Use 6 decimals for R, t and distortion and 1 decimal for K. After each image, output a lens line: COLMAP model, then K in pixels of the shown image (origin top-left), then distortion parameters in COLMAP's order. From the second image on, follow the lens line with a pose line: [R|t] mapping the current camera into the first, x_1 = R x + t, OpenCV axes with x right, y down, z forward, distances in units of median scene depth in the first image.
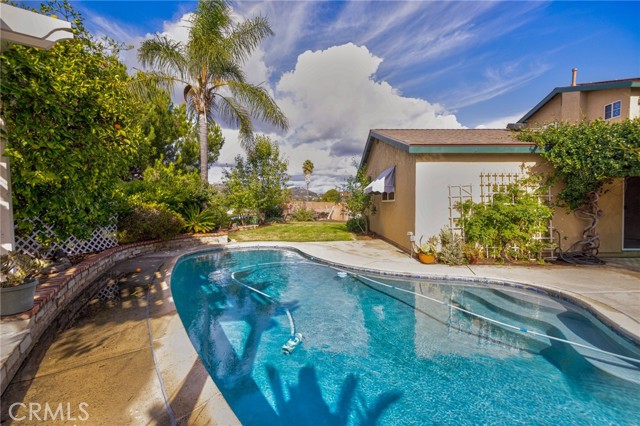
lens RADIAL K [[273.9, 0, 322.7], [0, 273.9, 216.2], [0, 0, 1]] dist [0.001434, -0.001164]
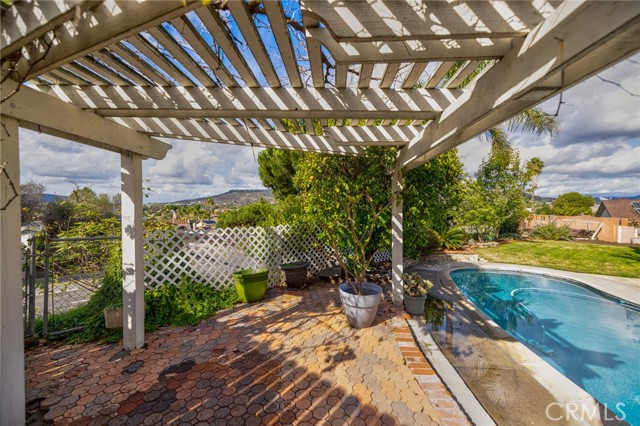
lens RADIAL K [[273.9, 0, 321.5], [0, 273.9, 209.7], [0, 0, 1]] dist [0.001434, -0.001164]
pose [[0.767183, 0.011445, -0.641326, -0.147145], [-0.038905, 0.998830, -0.028715, -0.043338], [0.640247, 0.046980, 0.766731, -0.143770]]
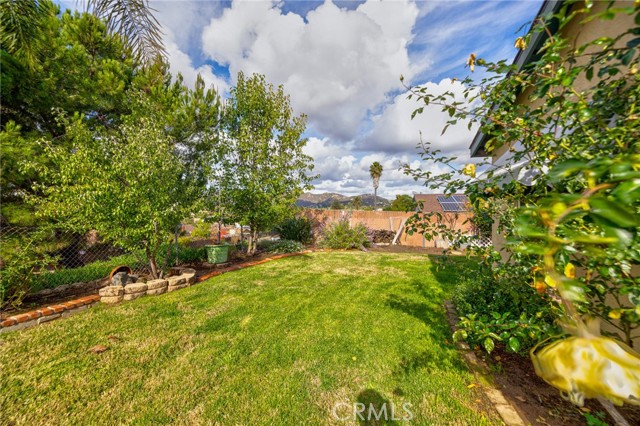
lens RADIAL K [[273.9, 0, 319.0], [0, 273.9, 211.2], [0, 0, 1]] dist [0.001434, -0.001164]
pose [[0.963919, 0.000940, -0.266194, 0.047477], [-0.012436, 0.999061, -0.041502, -0.060598], [0.265905, 0.043315, 0.963026, 0.971466]]
